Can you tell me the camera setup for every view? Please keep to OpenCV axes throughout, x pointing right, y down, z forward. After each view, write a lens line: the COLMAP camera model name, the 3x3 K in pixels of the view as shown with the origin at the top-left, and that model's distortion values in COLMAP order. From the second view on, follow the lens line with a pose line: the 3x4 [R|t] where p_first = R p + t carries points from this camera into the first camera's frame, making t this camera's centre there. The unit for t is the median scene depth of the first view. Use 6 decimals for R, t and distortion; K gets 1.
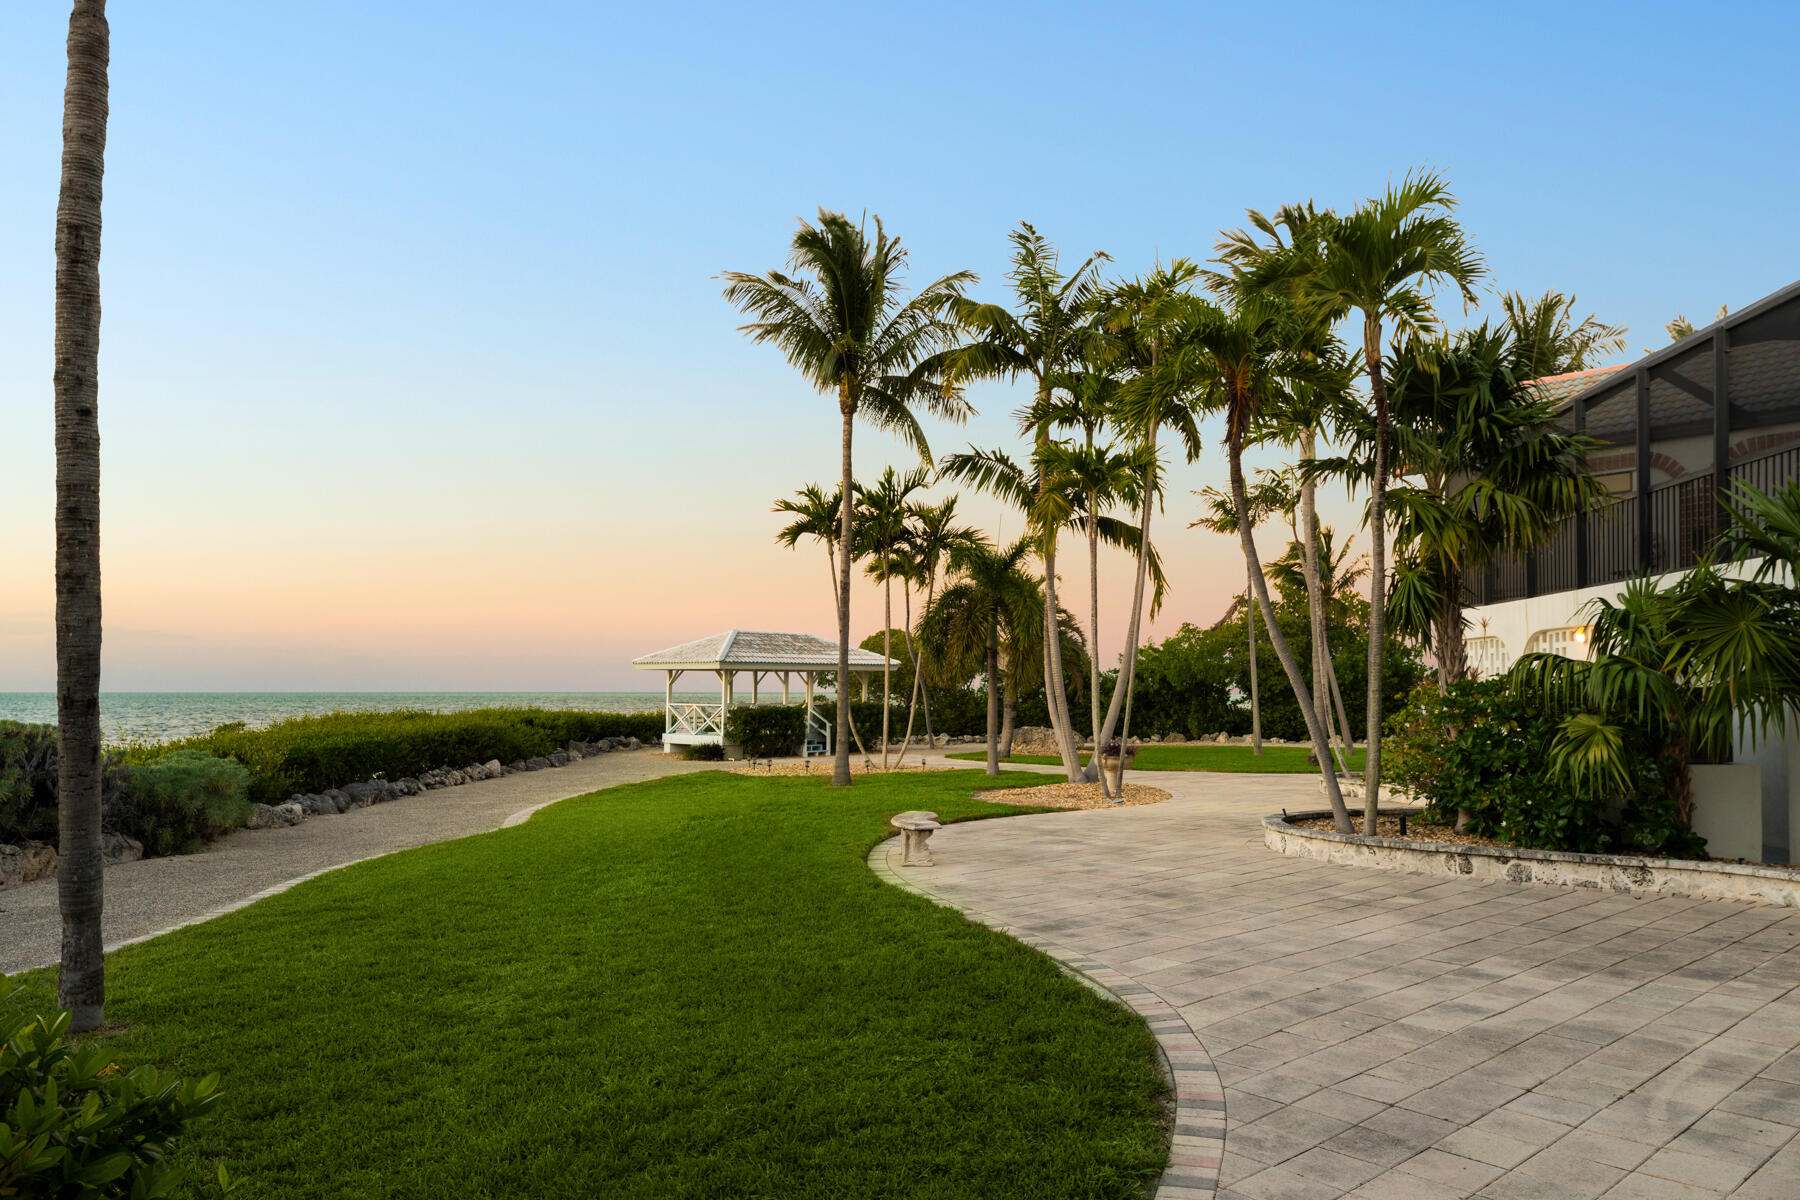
lens RADIAL K [[1216.9, 0, 898.7], [0, 1216.9, 607.0], [0, 0, 1]] dist [-0.001922, -0.000797]
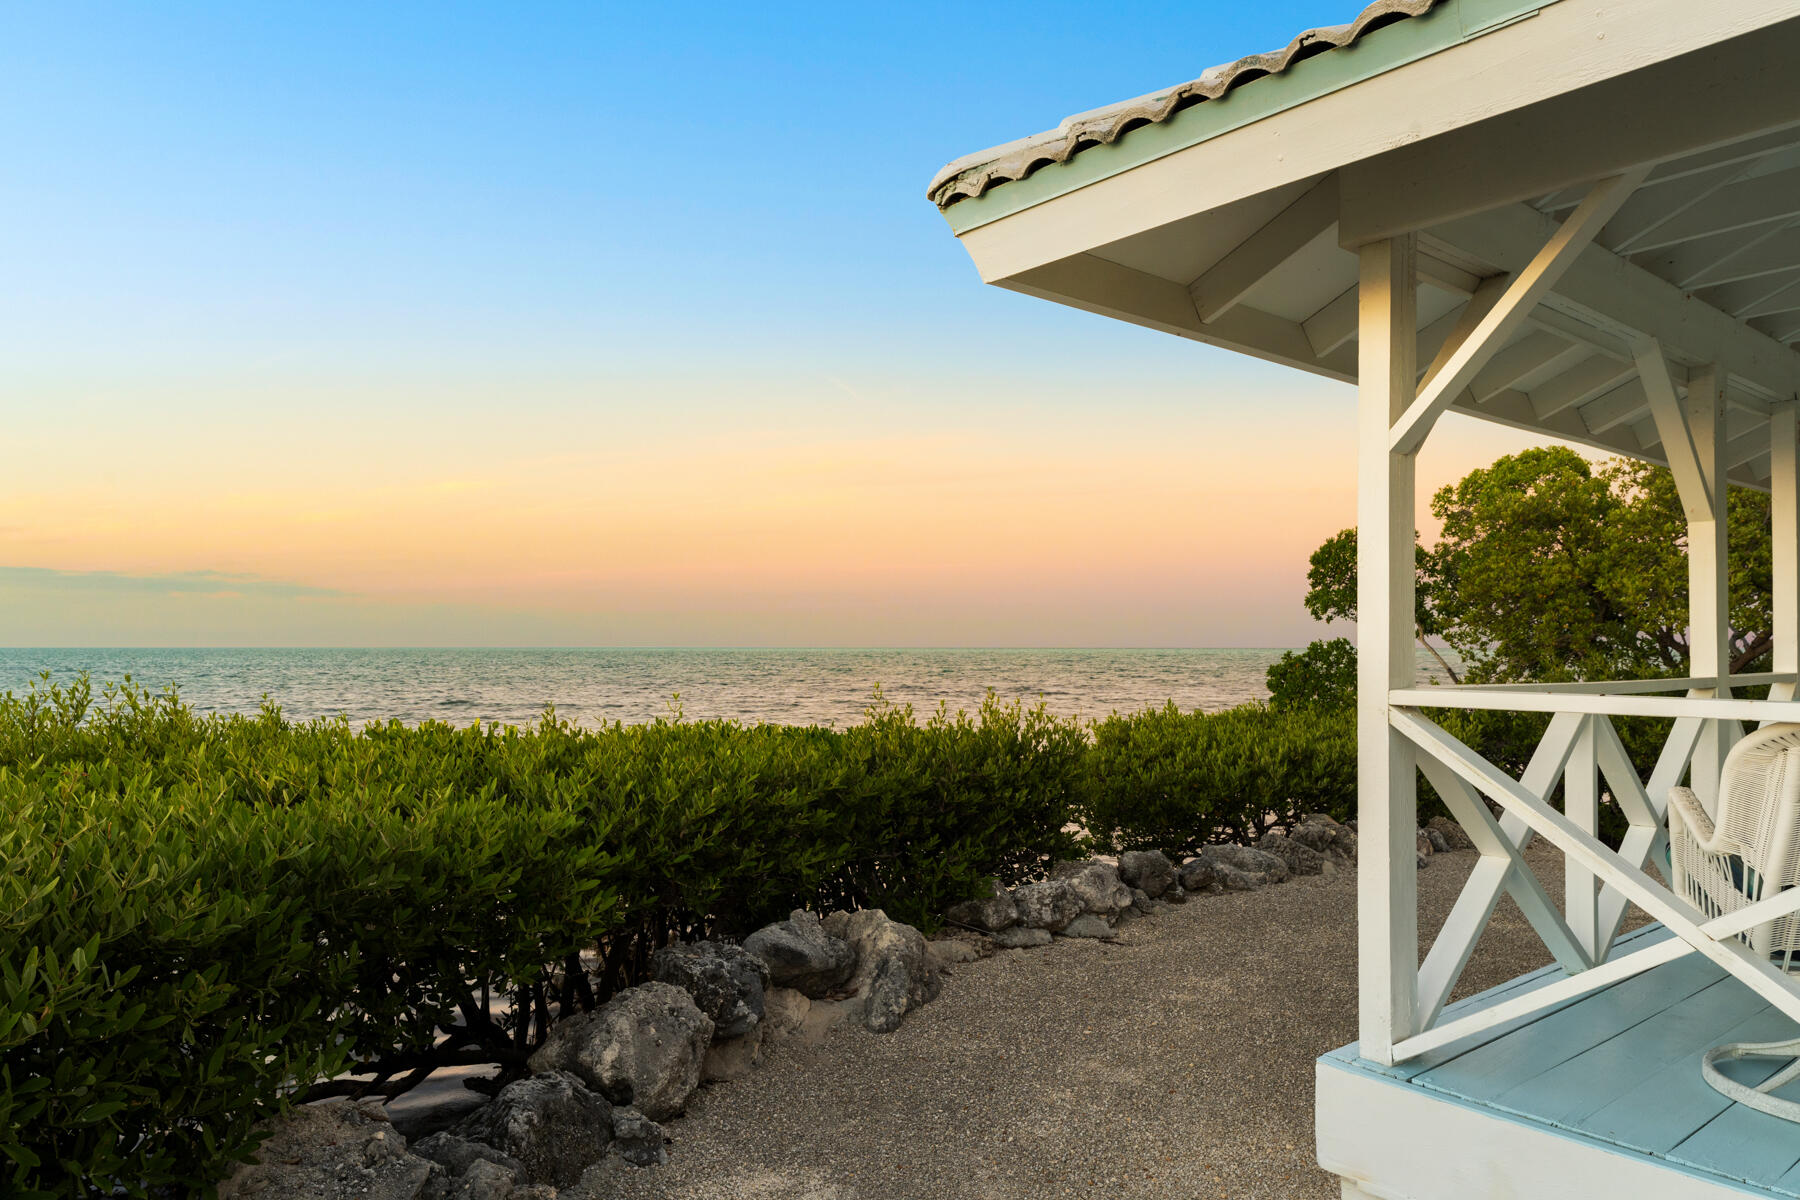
lens RADIAL K [[1216.9, 0, 900.5], [0, 1216.9, 603.6], [0, 0, 1]] dist [-0.001922, -0.000797]
pose [[0.996346, 0.004850, -0.085274, -0.222190], [0.000177, 0.998267, 0.058839, 0.070173], [0.085411, -0.058640, 0.994619, 0.942888]]
